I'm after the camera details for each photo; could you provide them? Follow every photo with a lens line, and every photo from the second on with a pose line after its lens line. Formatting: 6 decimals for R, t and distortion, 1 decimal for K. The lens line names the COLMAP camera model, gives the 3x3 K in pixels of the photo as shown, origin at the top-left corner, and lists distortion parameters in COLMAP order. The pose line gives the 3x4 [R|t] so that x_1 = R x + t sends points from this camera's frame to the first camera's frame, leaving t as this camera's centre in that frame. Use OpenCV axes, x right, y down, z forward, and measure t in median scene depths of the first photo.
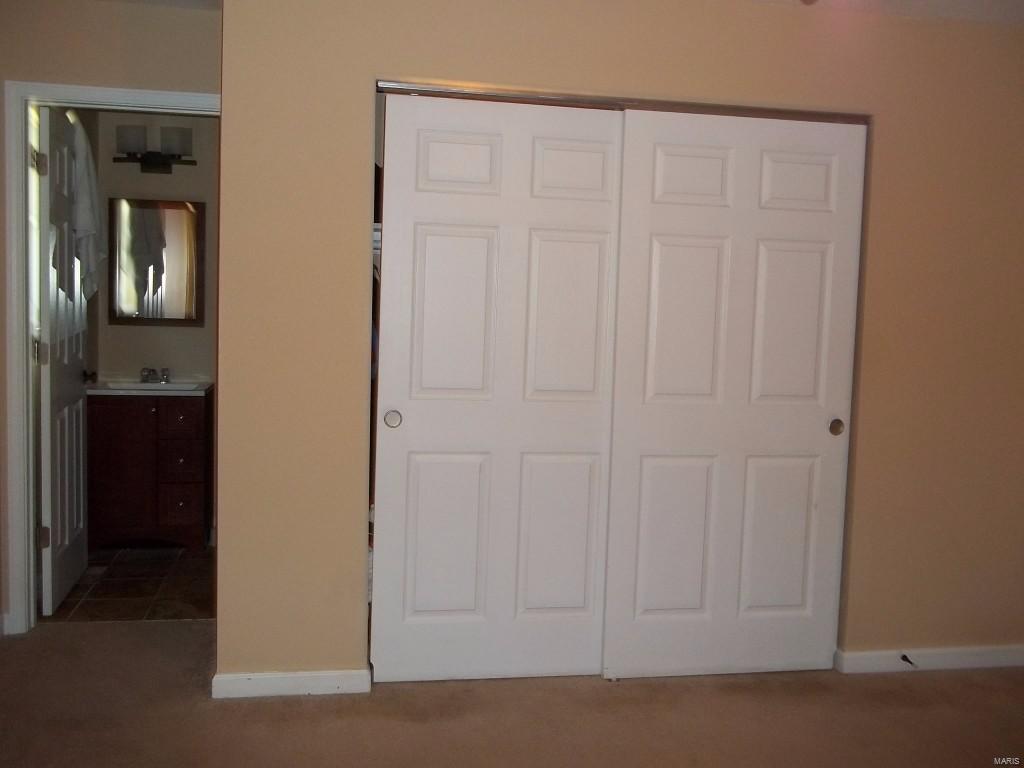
lens RADIAL K [[973.5, 0, 509.4], [0, 973.5, 359.7], [0, 0, 1]] dist [0.003827, -0.001046]
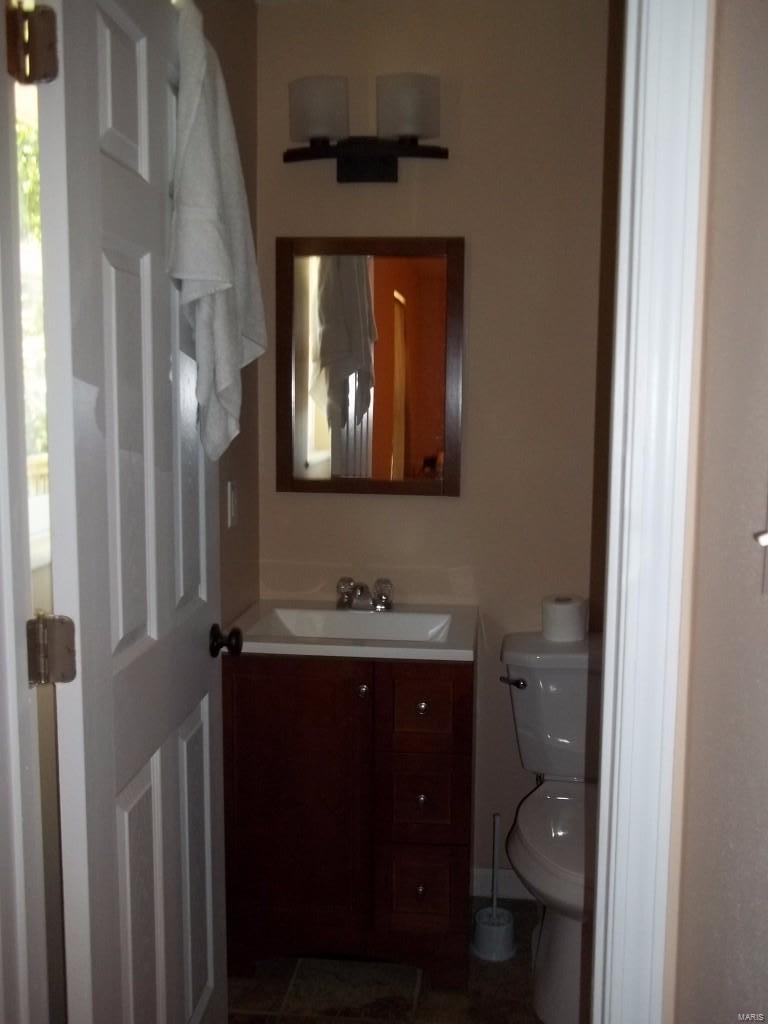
lens RADIAL K [[1039.5, 0, 384.0], [0, 1039.5, 512.0], [0, 0, 1]] dist [-0.150521, 0.000981]
pose [[0.951708, 0.010246, -0.306832, -0.201789], [0.001716, 0.999250, 0.038692, -0.047799], [0.306999, -0.037350, 0.950977, 0.525454]]
